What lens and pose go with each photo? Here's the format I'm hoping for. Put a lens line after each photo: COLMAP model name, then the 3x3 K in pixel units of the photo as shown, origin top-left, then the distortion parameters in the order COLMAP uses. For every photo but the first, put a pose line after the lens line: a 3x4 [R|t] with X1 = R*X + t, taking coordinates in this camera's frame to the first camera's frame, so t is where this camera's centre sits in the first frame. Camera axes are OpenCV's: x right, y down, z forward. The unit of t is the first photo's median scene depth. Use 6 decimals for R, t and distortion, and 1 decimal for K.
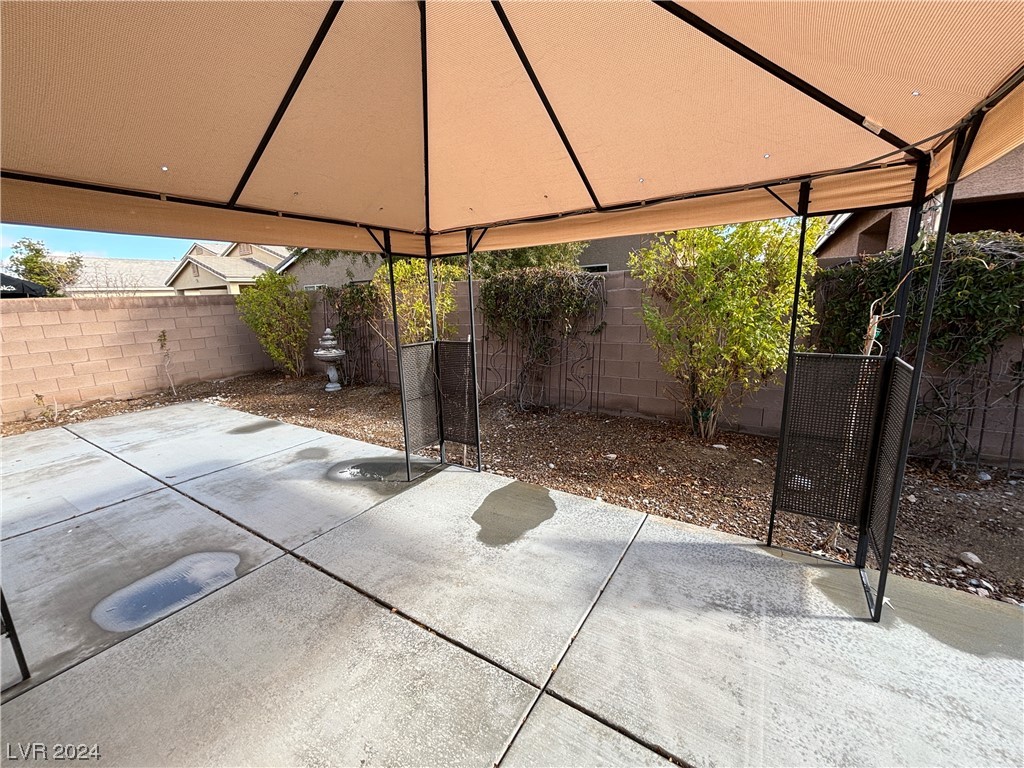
lens RADIAL K [[408.7, 0, 512.6], [0, 408.7, 383.0], [0, 0, 1]] dist [0.002305, -0.000800]
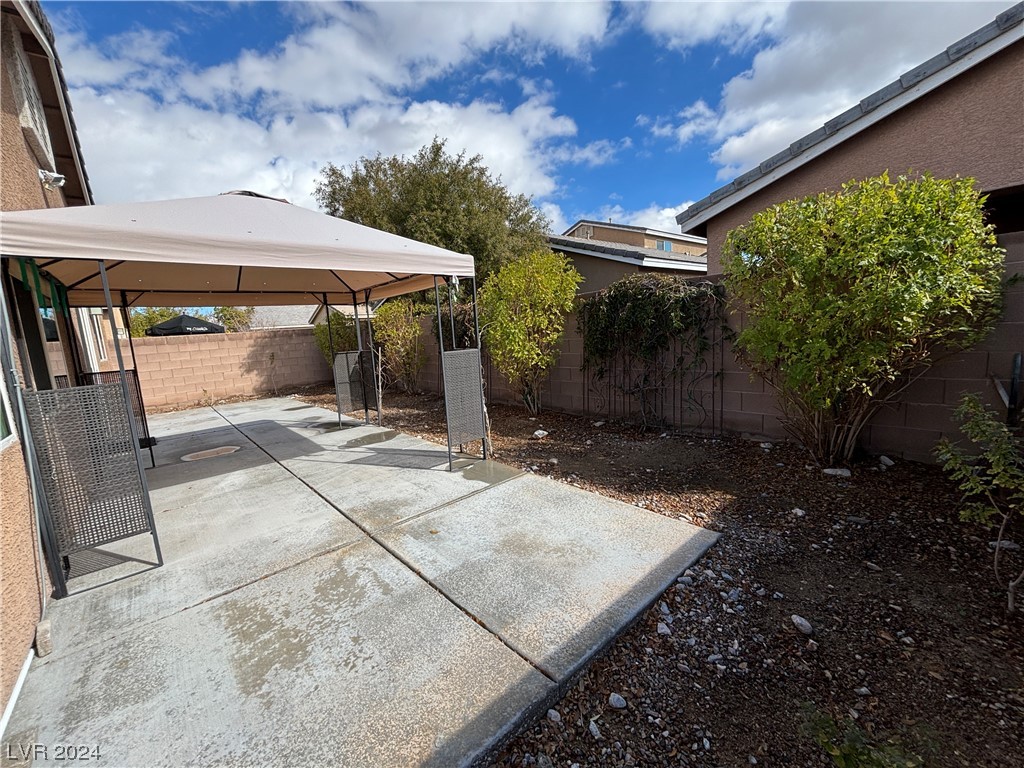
lens RADIAL K [[408.7, 0, 510.2], [0, 408.7, 385.0], [0, 0, 1]] dist [0.002305, -0.000800]
pose [[0.962219, 0.002958, -0.272261, 1.023357], [-0.017970, 0.998451, -0.052663, 0.138997], [0.271683, 0.055566, 0.960781, -0.569613]]
